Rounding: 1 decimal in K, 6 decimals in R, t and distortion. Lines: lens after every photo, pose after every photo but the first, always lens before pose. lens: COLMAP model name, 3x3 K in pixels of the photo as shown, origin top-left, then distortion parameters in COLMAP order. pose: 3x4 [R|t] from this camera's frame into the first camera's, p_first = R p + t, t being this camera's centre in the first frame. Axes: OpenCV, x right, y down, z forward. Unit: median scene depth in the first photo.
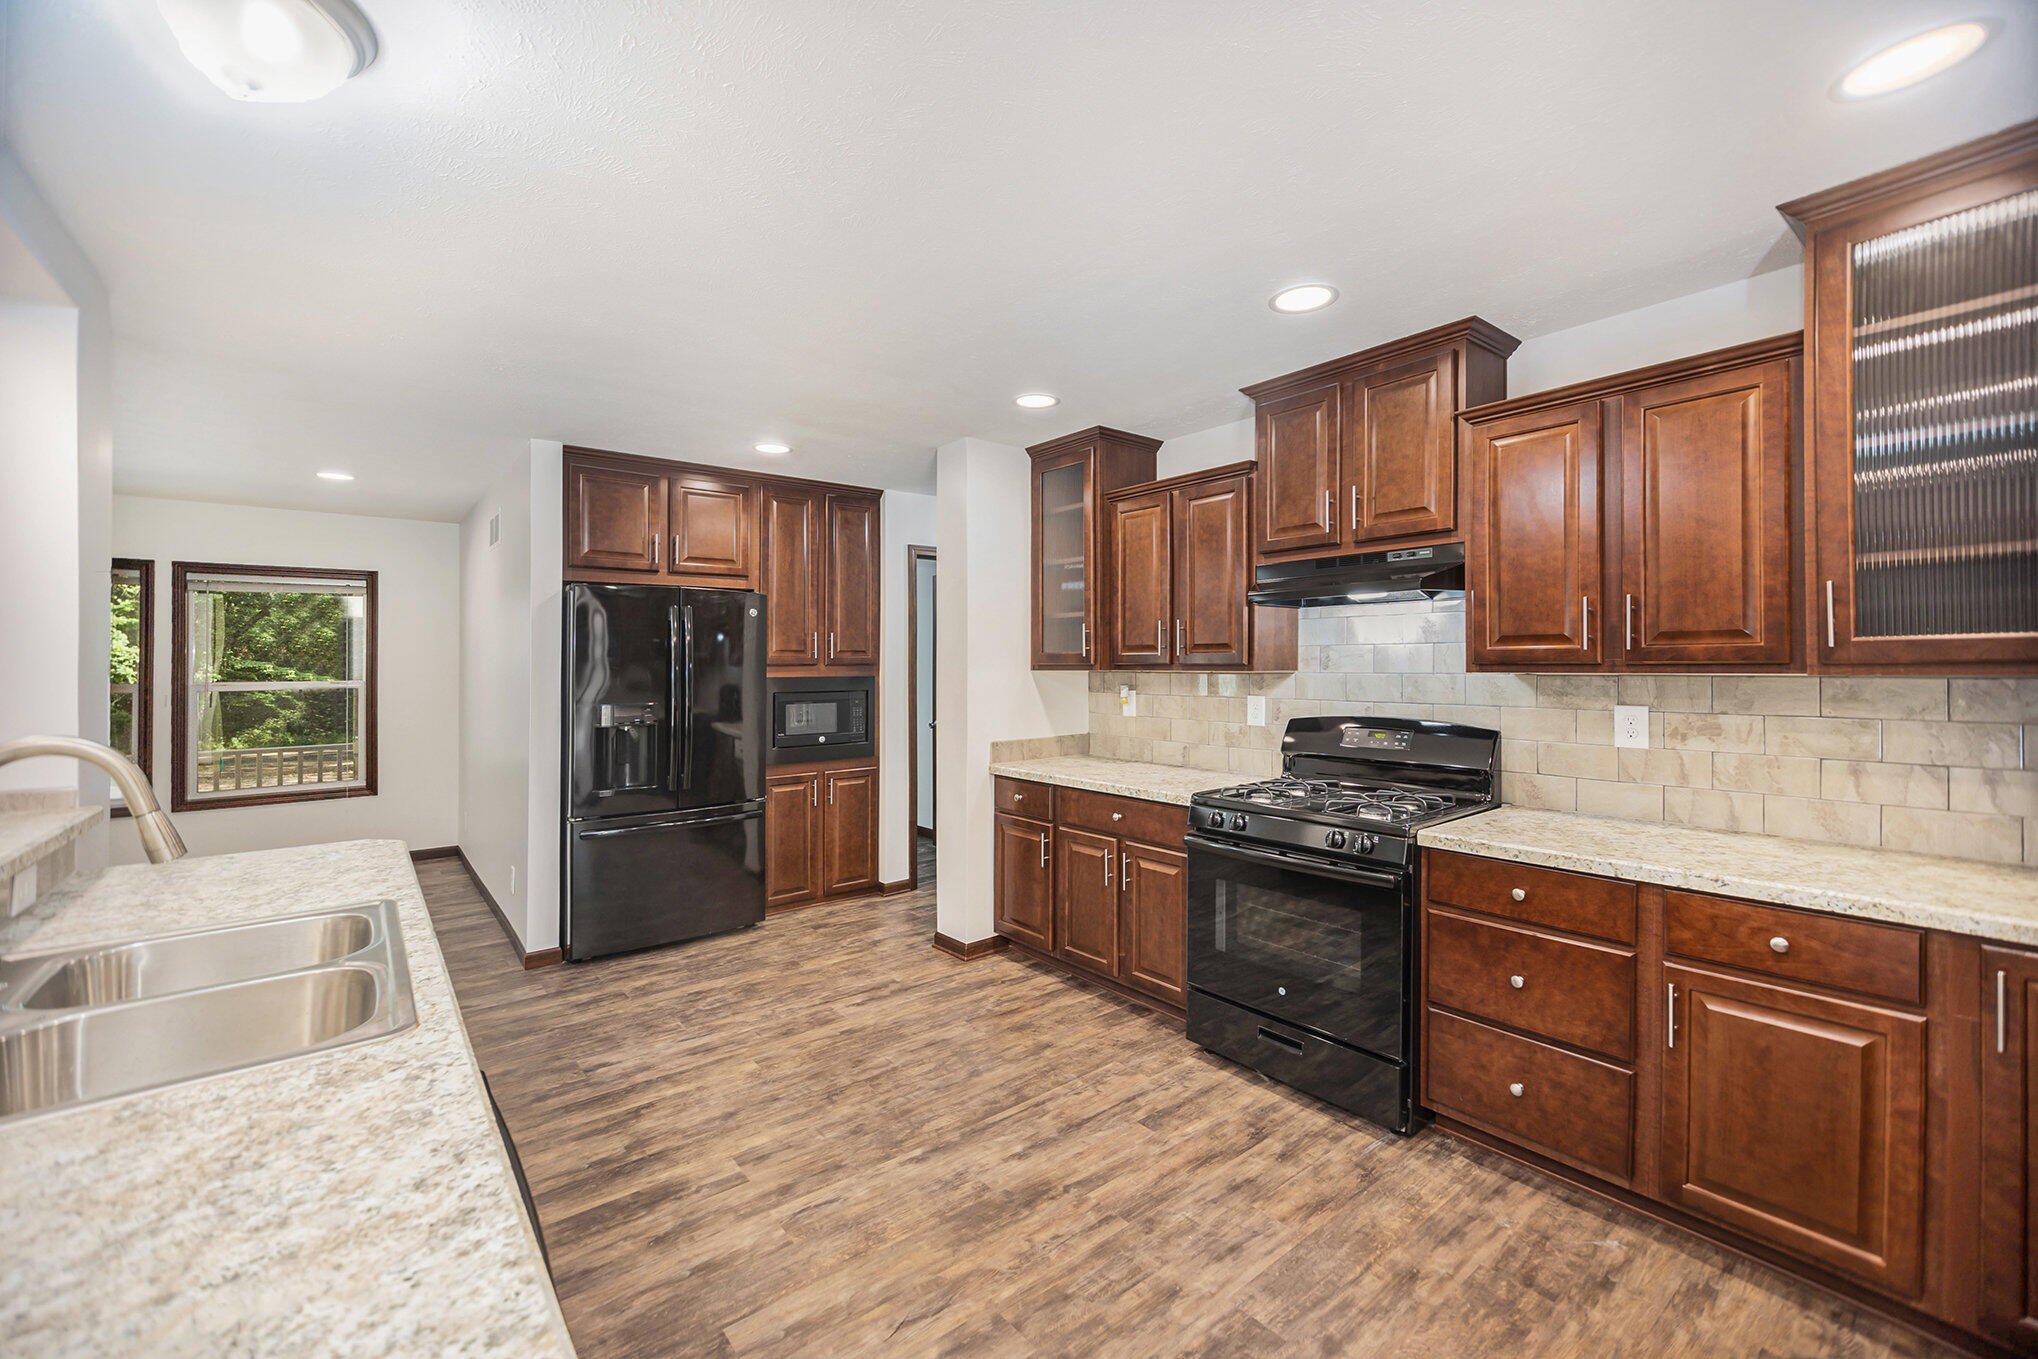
lens RADIAL K [[851.9, 0, 1020.4], [0, 851.9, 655.8], [0, 0, 1]] dist [-0.003096, -0.000042]
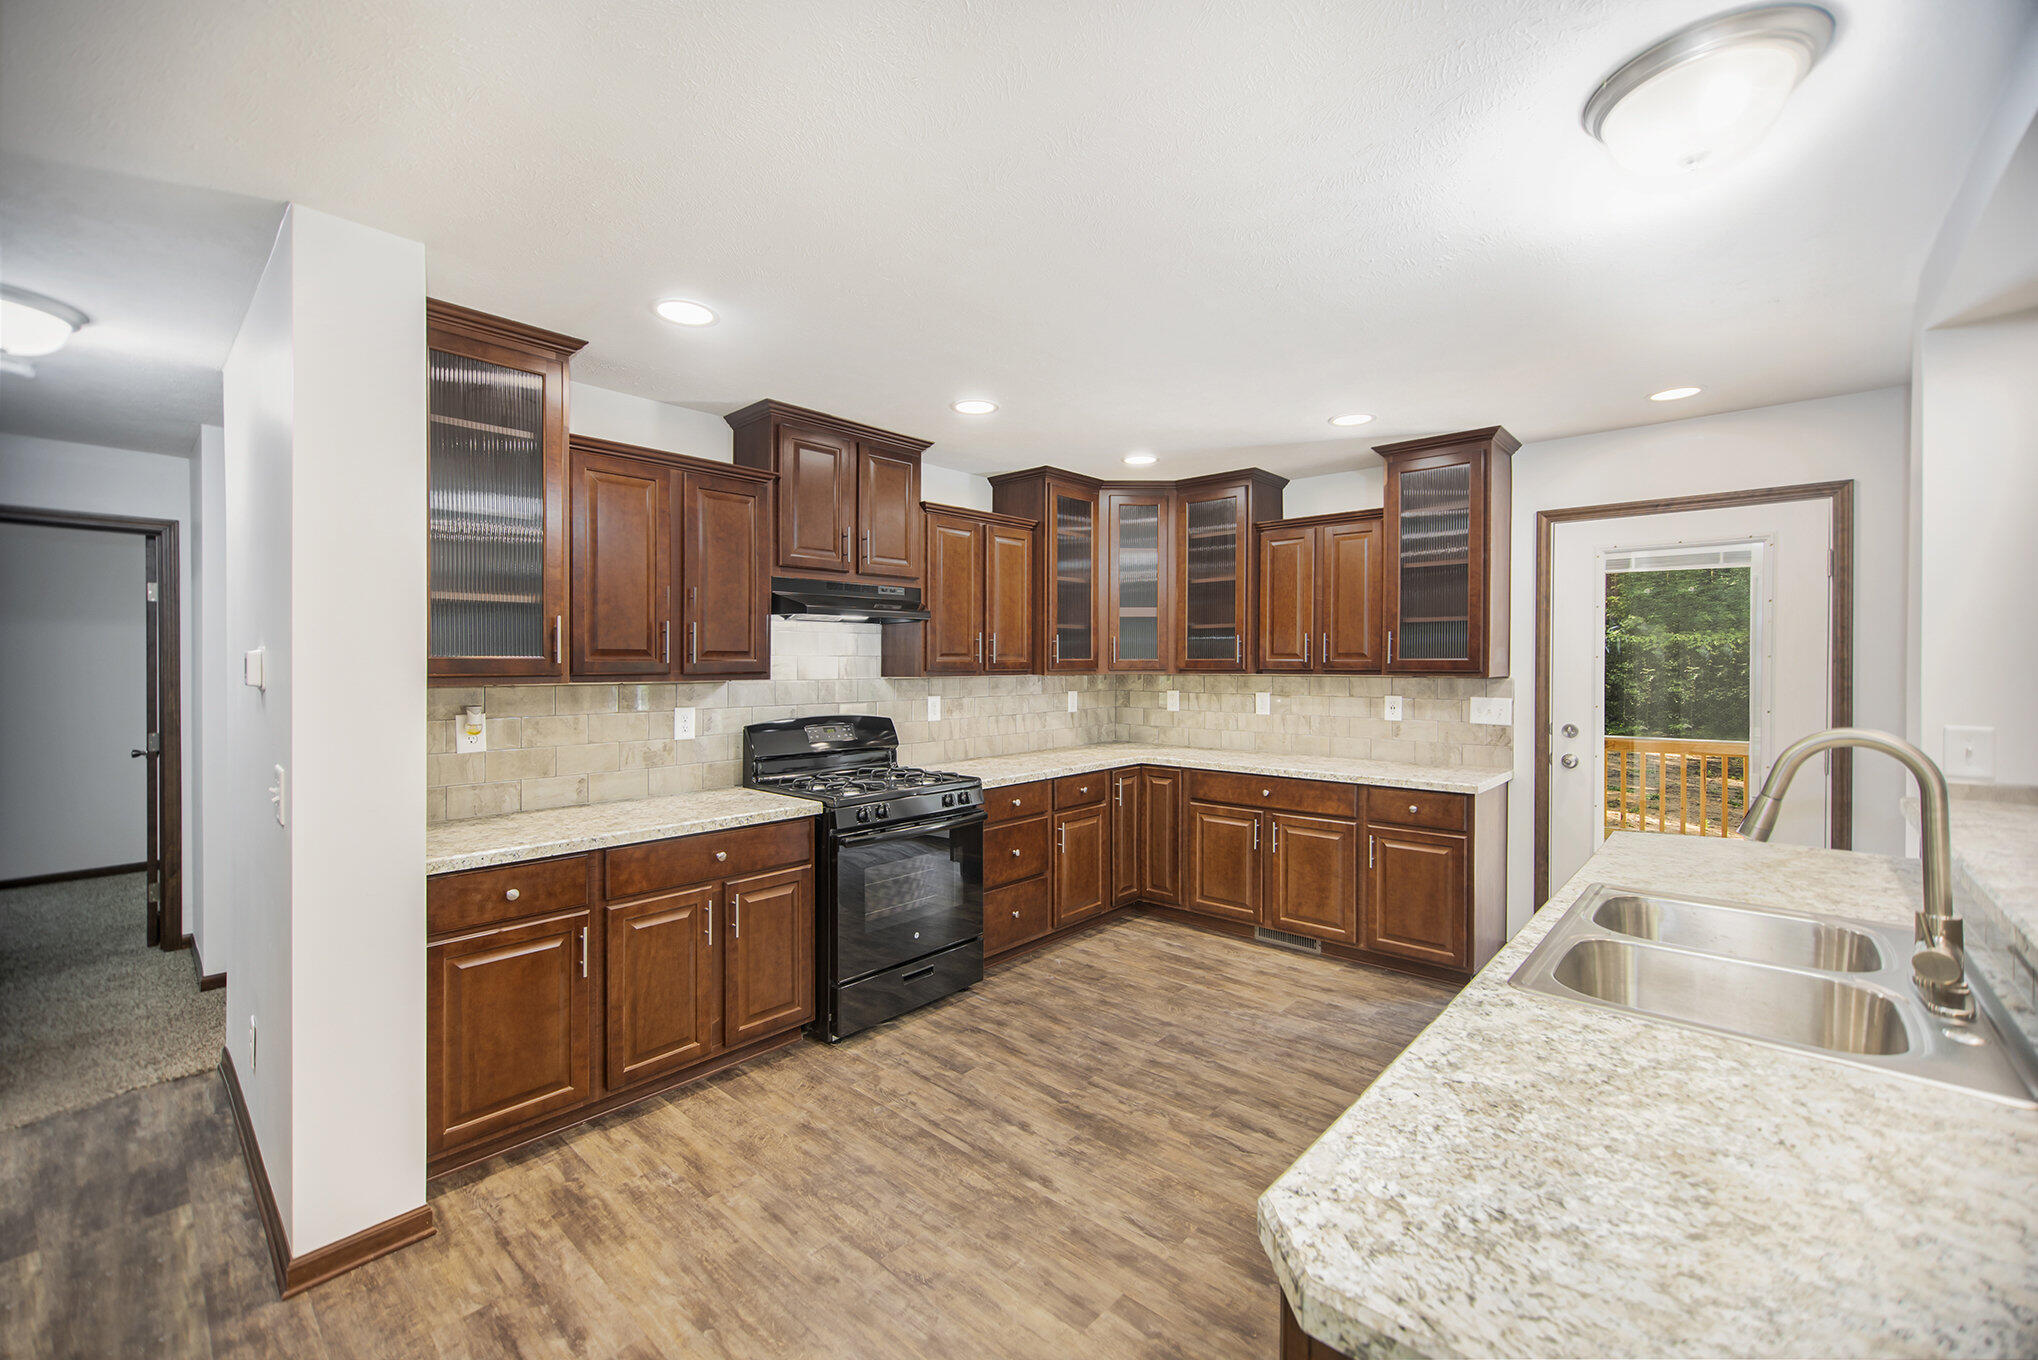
lens RADIAL K [[839.0, 0, 1061.3], [0, 839.0, 671.1], [0, 0, 1]] dist [-0.001972, -0.000010]
pose [[-0.187914, 0.000659, 0.982185, -0.909598], [-0.001023, 0.999999, -0.000867, 0.009840], [-0.982185, -0.001168, -0.187913, 0.995889]]
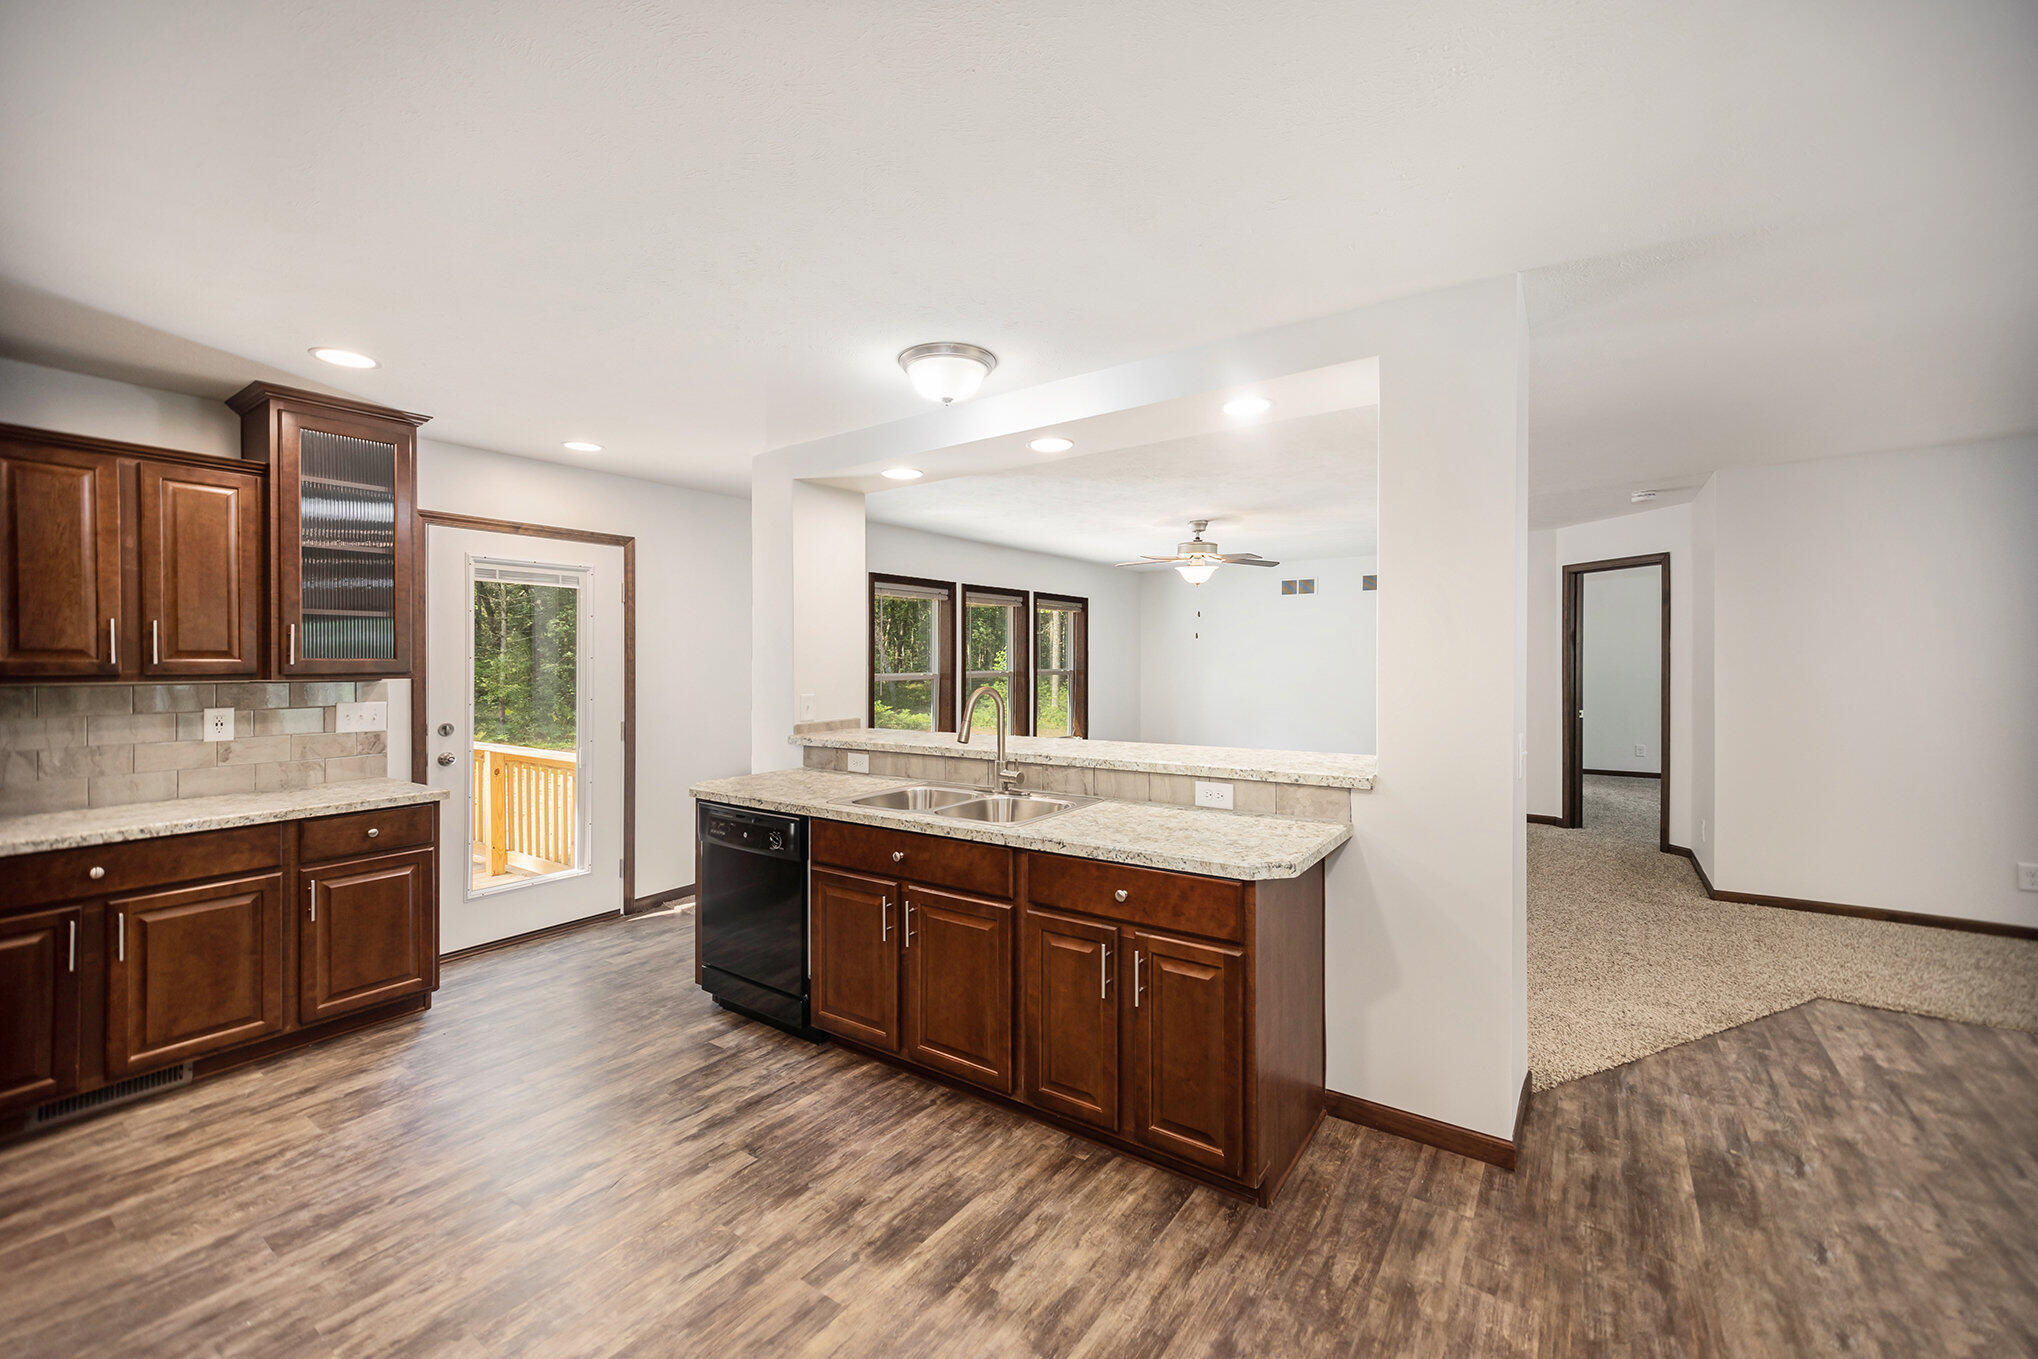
lens RADIAL K [[813.8, 0, 997.1], [0, 813.8, 683.0], [0, 0, 1]] dist [0.005804, 0.000535]
pose [[-0.963484, 0.024036, -0.266687, -0.249515], [0.019361, 0.999610, 0.020148, 0.016553], [0.267067, 0.014249, -0.963573, 1.490775]]
